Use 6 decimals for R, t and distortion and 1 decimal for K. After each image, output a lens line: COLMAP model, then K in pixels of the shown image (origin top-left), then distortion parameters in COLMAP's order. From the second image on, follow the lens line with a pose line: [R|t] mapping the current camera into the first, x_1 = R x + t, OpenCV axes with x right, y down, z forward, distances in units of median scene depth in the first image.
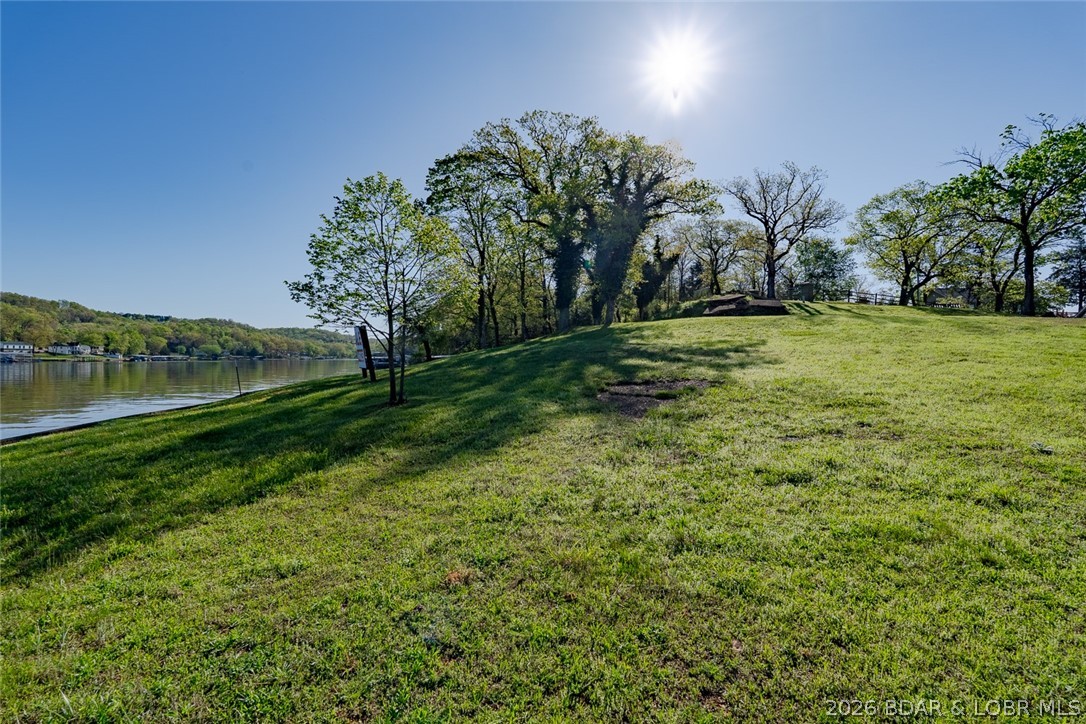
lens RADIAL K [[488.0, 0, 541.0], [0, 488.0, 362.5], [0, 0, 1]] dist [-0.001444, 0.000260]
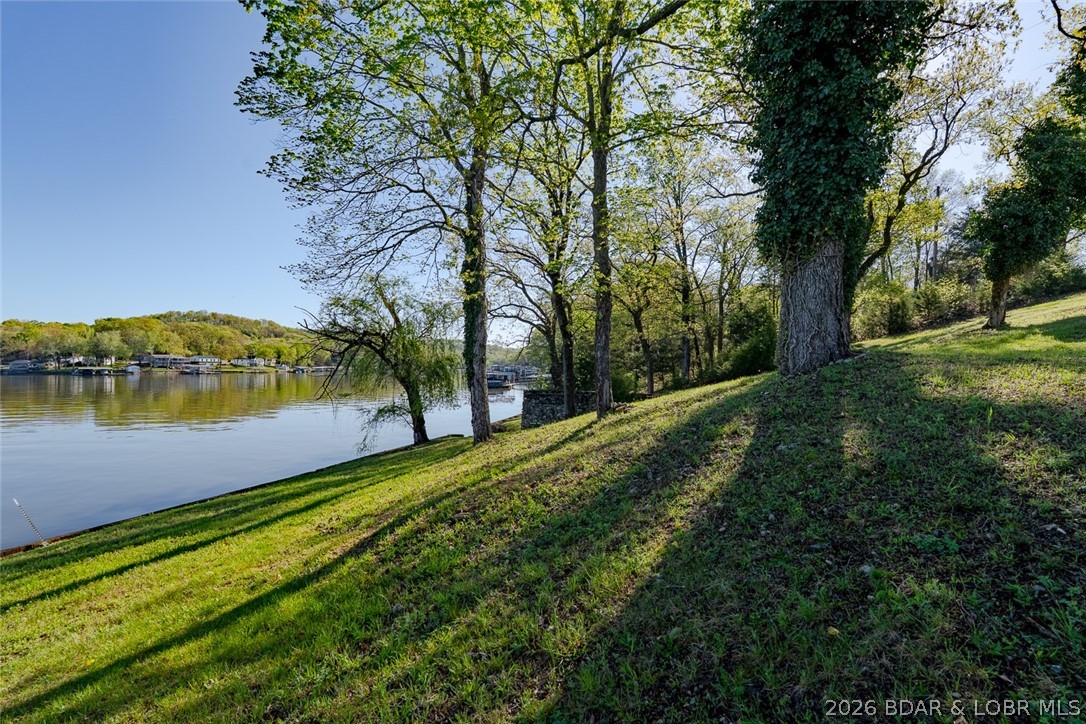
lens RADIAL K [[476.8, 0, 543.0], [0, 476.8, 362.0], [0, 0, 1]] dist [0.005117, 0.000251]
pose [[0.962160, -0.003305, -0.272464, -0.000107], [-0.001089, 0.999872, -0.015971, -0.008757], [0.272482, 0.015664, 0.962033, 0.104245]]
